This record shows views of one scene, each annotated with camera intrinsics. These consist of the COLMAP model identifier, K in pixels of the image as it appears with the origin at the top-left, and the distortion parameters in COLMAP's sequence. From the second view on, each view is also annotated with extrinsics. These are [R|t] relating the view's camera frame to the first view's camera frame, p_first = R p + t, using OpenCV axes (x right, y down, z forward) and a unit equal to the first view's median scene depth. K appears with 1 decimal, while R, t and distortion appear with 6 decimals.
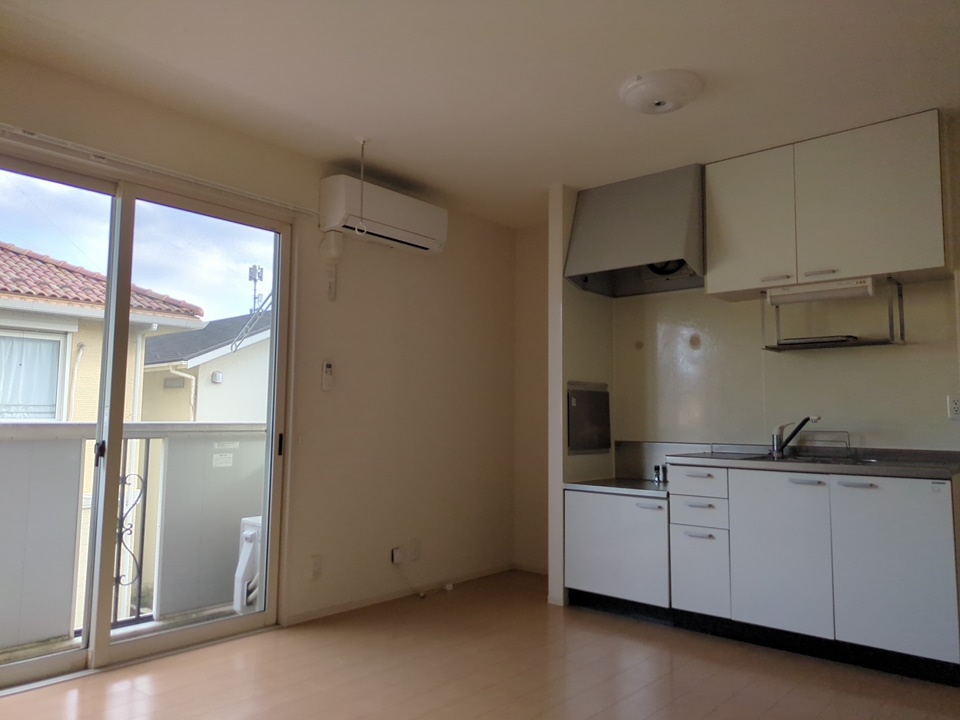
lens RADIAL K [[722.2, 0, 482.1], [0, 722.2, 356.3], [0, 0, 1]] dist [0.038423, -0.004980]
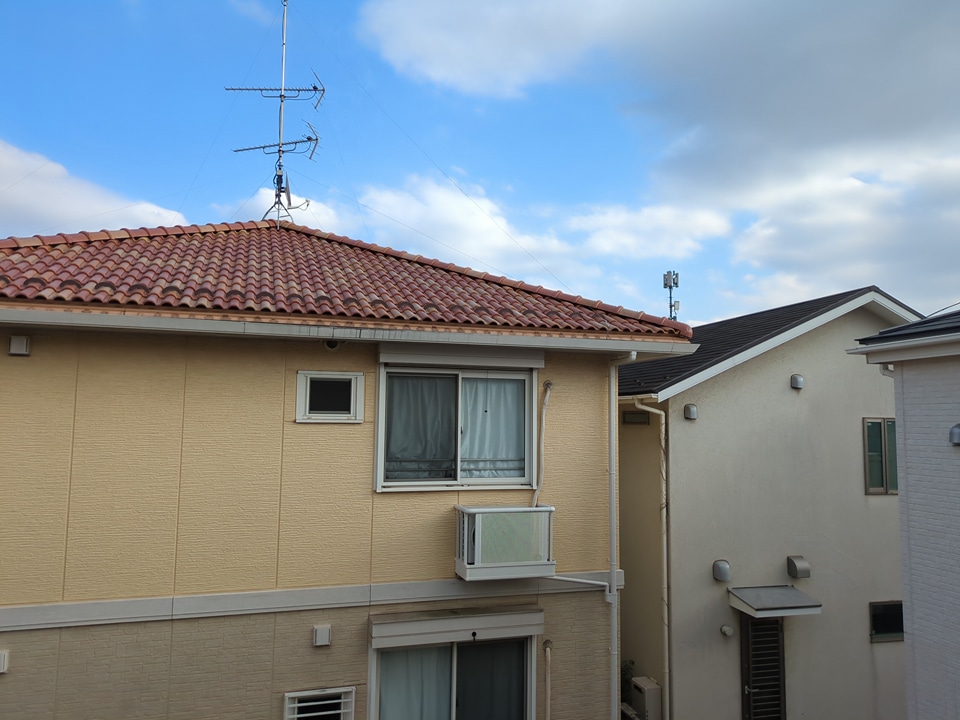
lens RADIAL K [[713.6, 0, 478.0], [0, 713.6, 363.4], [0, 0, 1]] dist [0.028416, 0.001261]
pose [[0.856553, -0.045568, -0.514044, -0.207487], [0.046877, 0.998846, -0.010434, -0.031917], [0.513926, -0.015159, 0.857700, 0.287266]]
